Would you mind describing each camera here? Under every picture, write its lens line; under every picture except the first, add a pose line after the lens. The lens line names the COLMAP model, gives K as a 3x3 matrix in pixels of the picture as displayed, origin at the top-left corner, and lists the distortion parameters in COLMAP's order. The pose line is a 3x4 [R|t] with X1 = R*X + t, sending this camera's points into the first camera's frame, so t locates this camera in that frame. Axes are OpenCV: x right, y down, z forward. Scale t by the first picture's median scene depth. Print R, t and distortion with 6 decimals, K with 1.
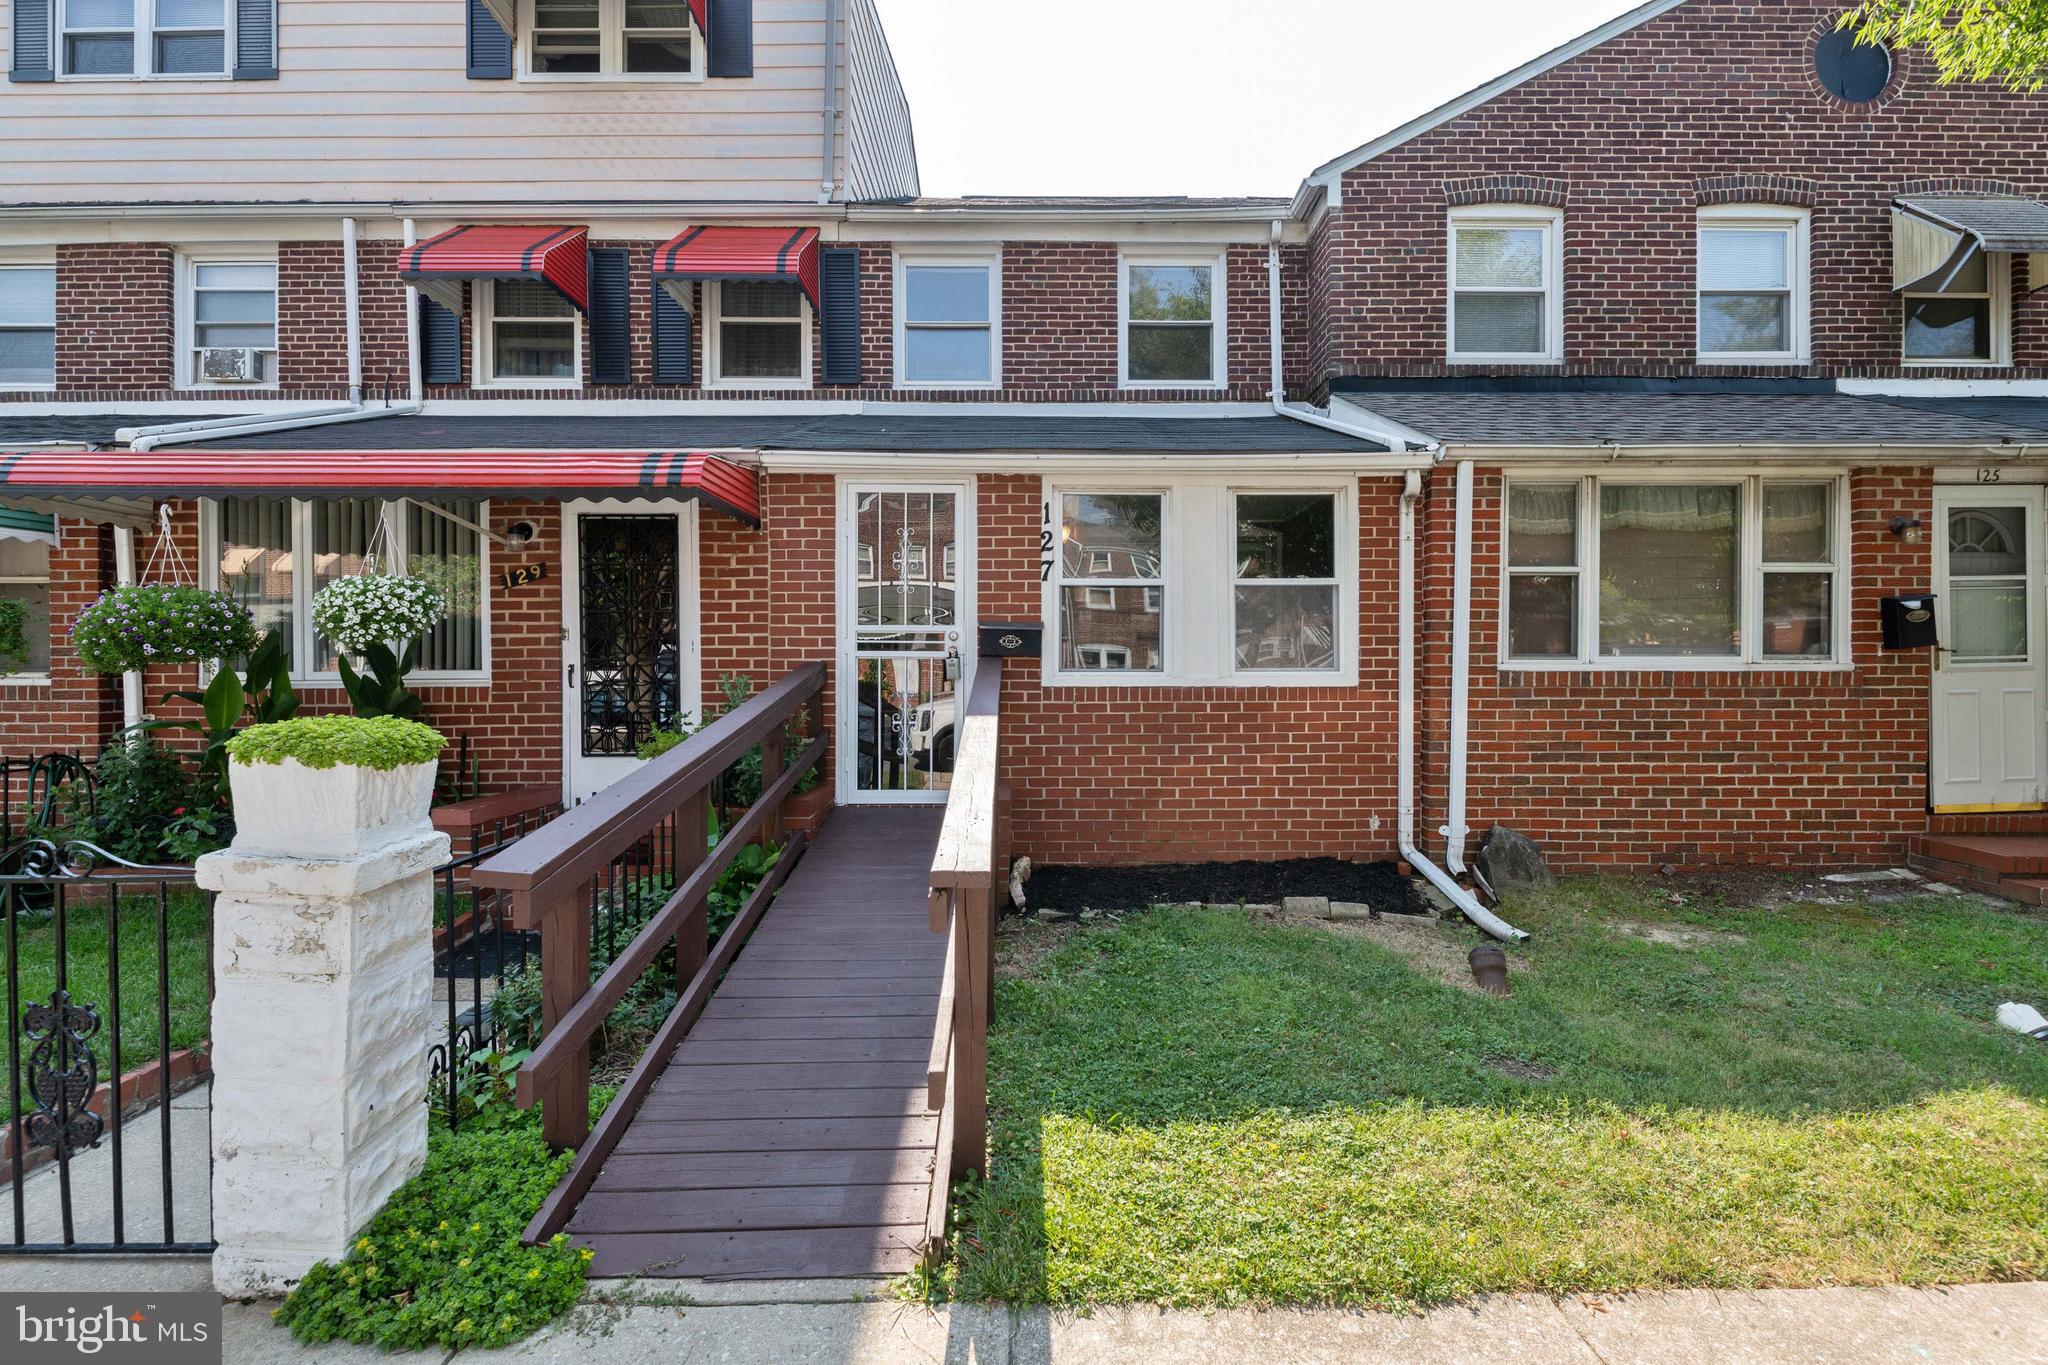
lens RADIAL K [[900.1, 0, 1030.0], [0, 900.1, 682.0], [0, 0, 1]] dist [0.008268, -0.006438]
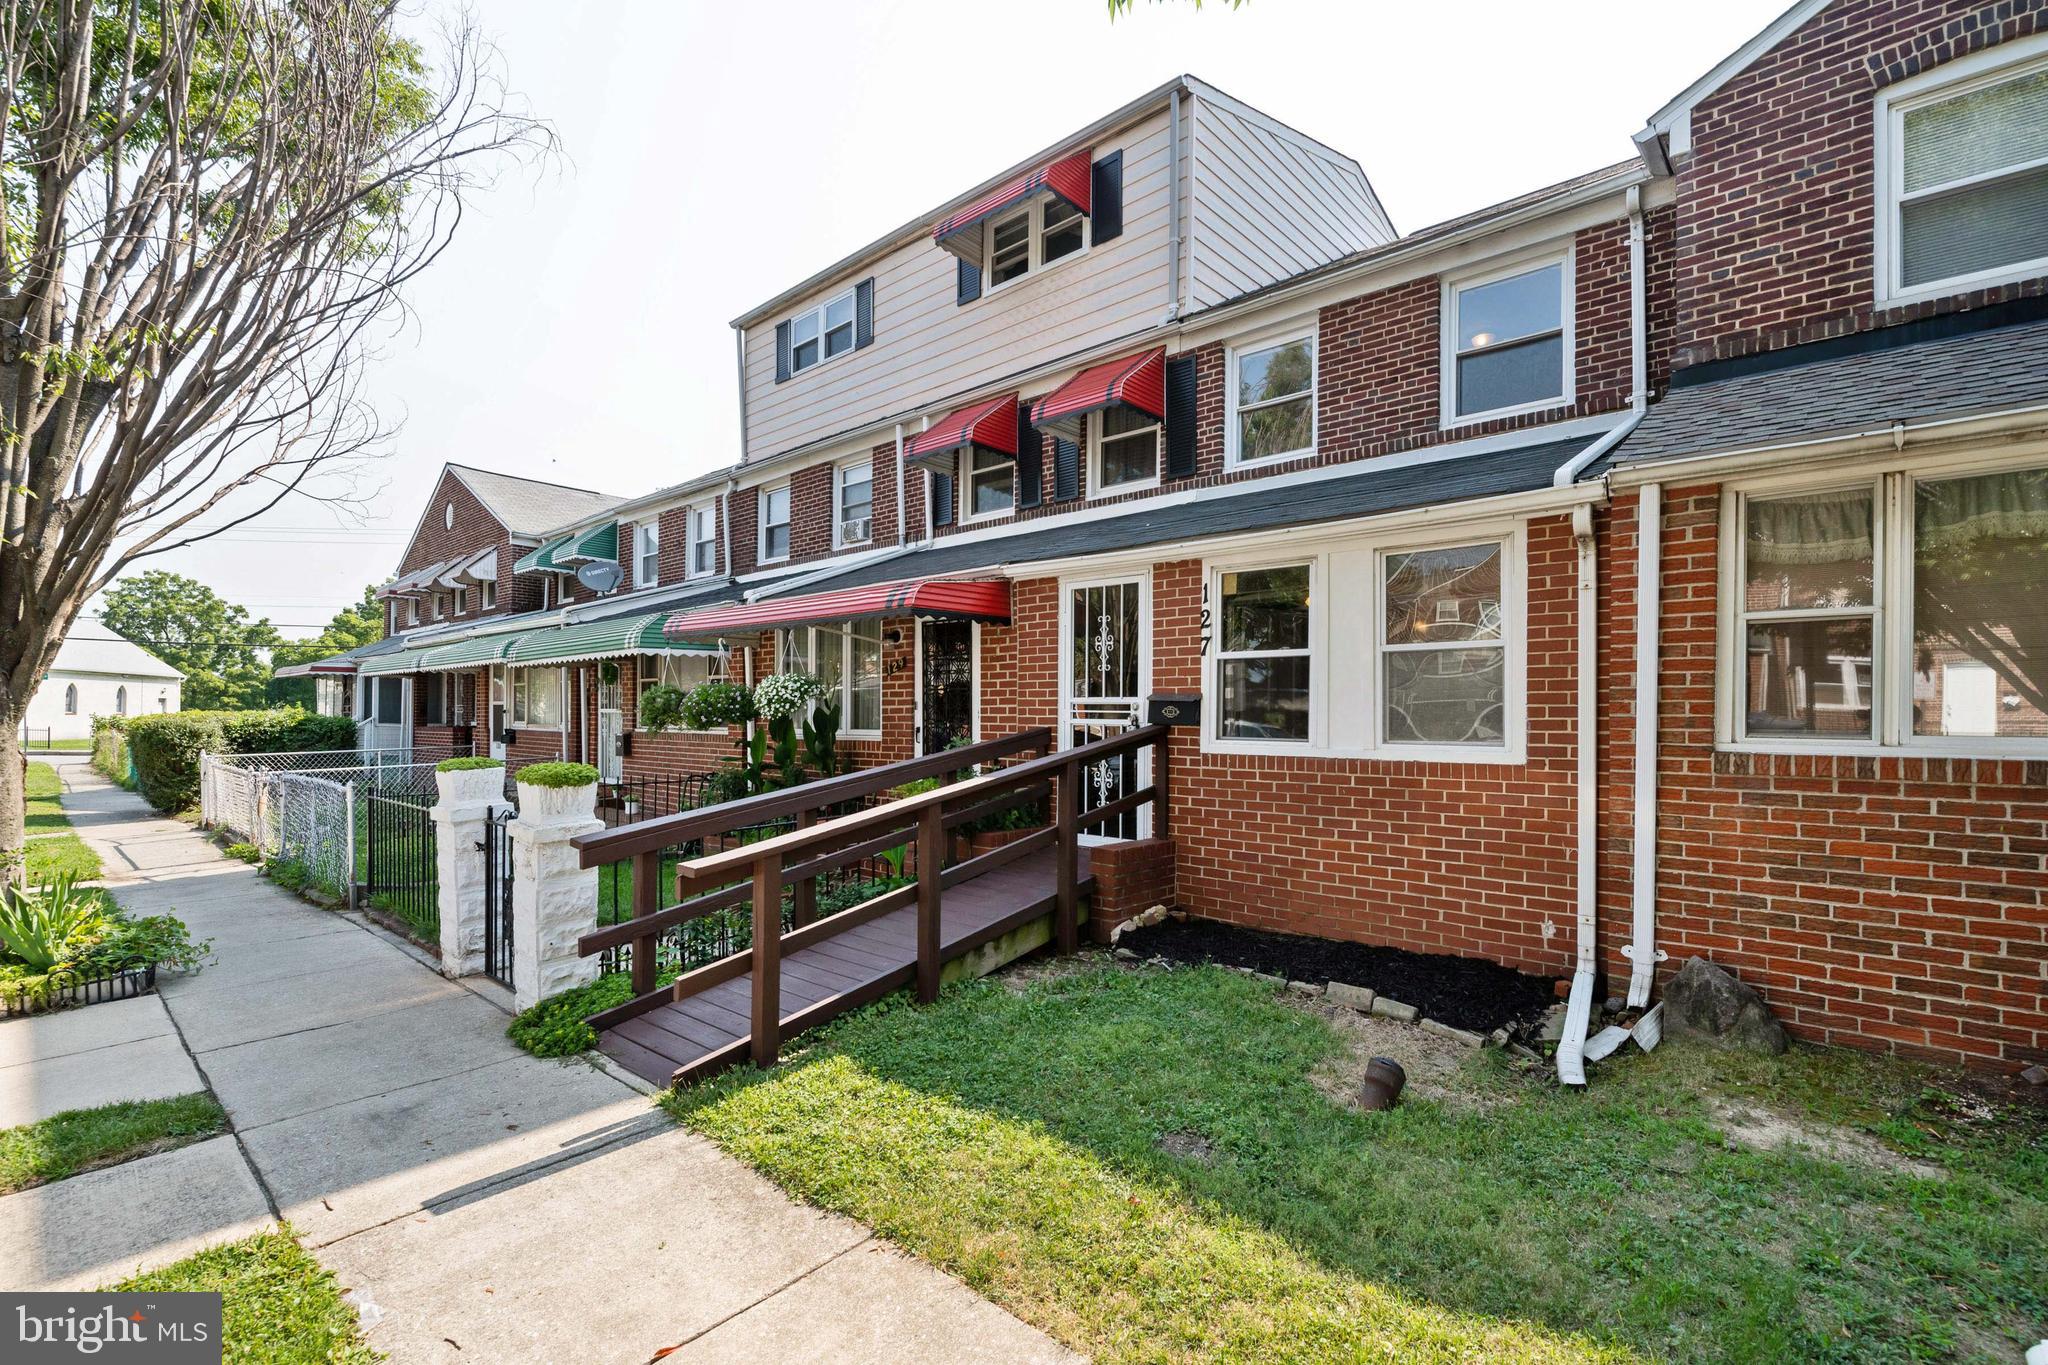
lens RADIAL K [[900.1, 0, 1031.5], [0, 900.1, 718.2], [0, 0, 1]] dist [0.008268, -0.006438]
pose [[0.744794, 0.006544, -0.667262, 0.581046], [-0.014662, 0.999871, -0.006560, -0.026795], [0.667133, 0.014669, 0.744794, 0.054863]]
